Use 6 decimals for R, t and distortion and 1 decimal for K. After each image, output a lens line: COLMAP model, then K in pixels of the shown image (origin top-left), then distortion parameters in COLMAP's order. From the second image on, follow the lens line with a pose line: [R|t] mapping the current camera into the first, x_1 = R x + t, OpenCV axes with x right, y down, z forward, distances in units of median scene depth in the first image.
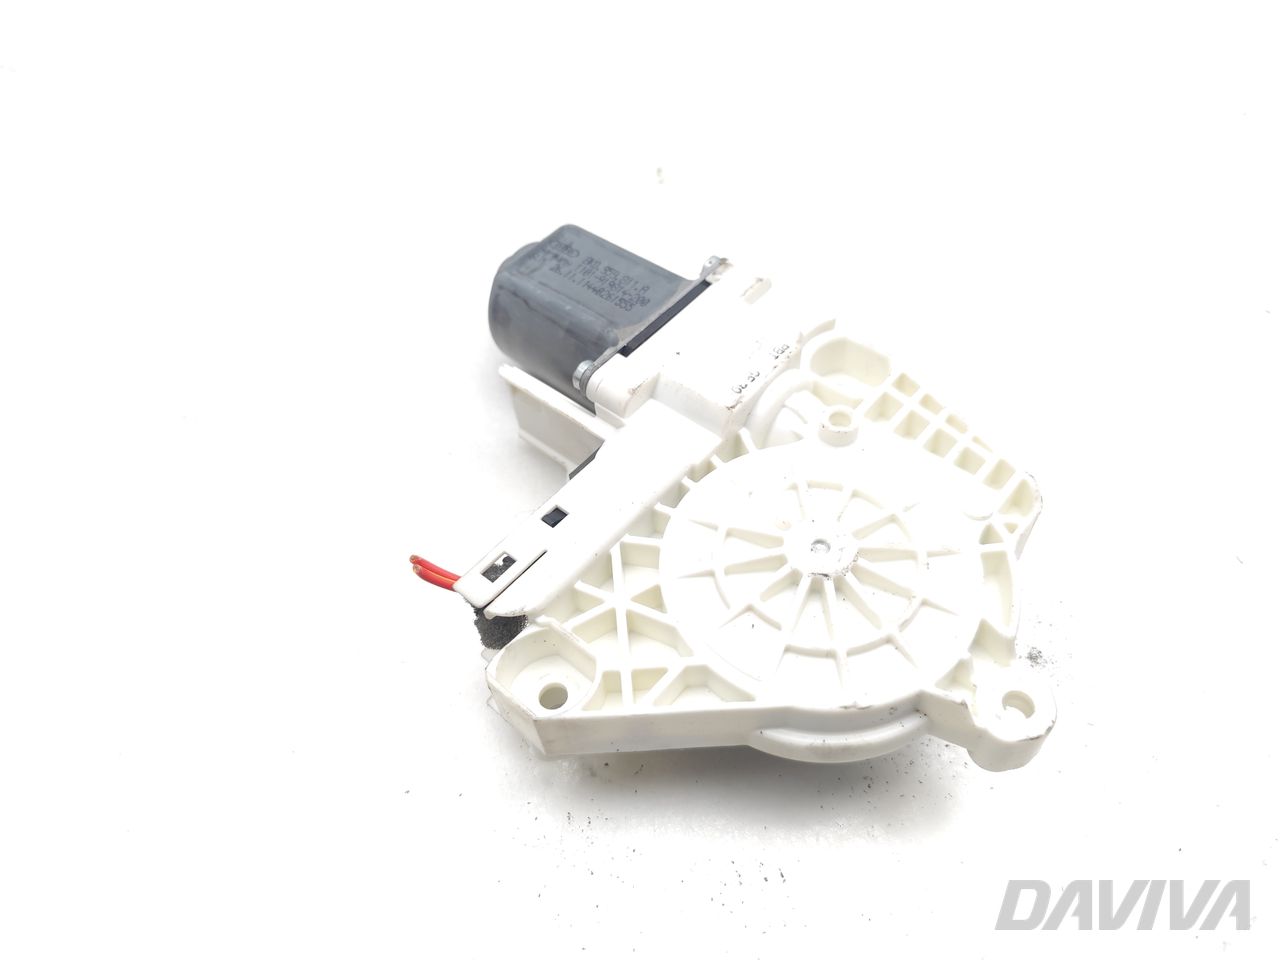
lens RADIAL K [[912.5, 0, 635.5], [0, 912.5, 476.8], [0, 0, 1]] dist [0.000057, -0.002245]
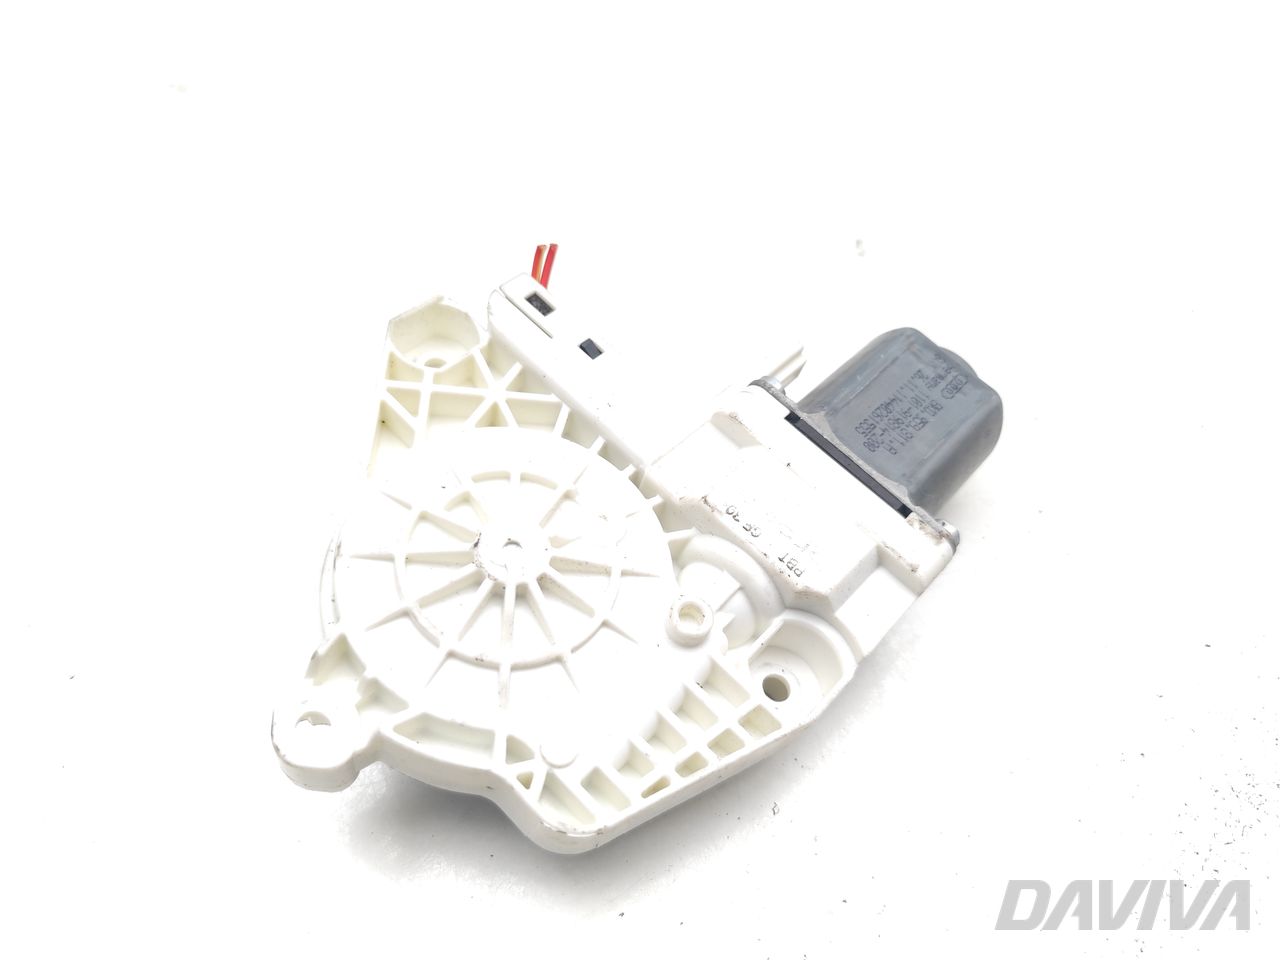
lens RADIAL K [[912.5, 0, 635.6], [0, 912.5, 482.8], [0, 0, 1]] dist [0.000057, -0.002245]
pose [[-0.040093, 0.874942, -0.482566, 0.465358], [-0.888012, 0.190204, 0.418638, -0.348021], [0.458070, 0.445308, 0.769333, 0.243105]]
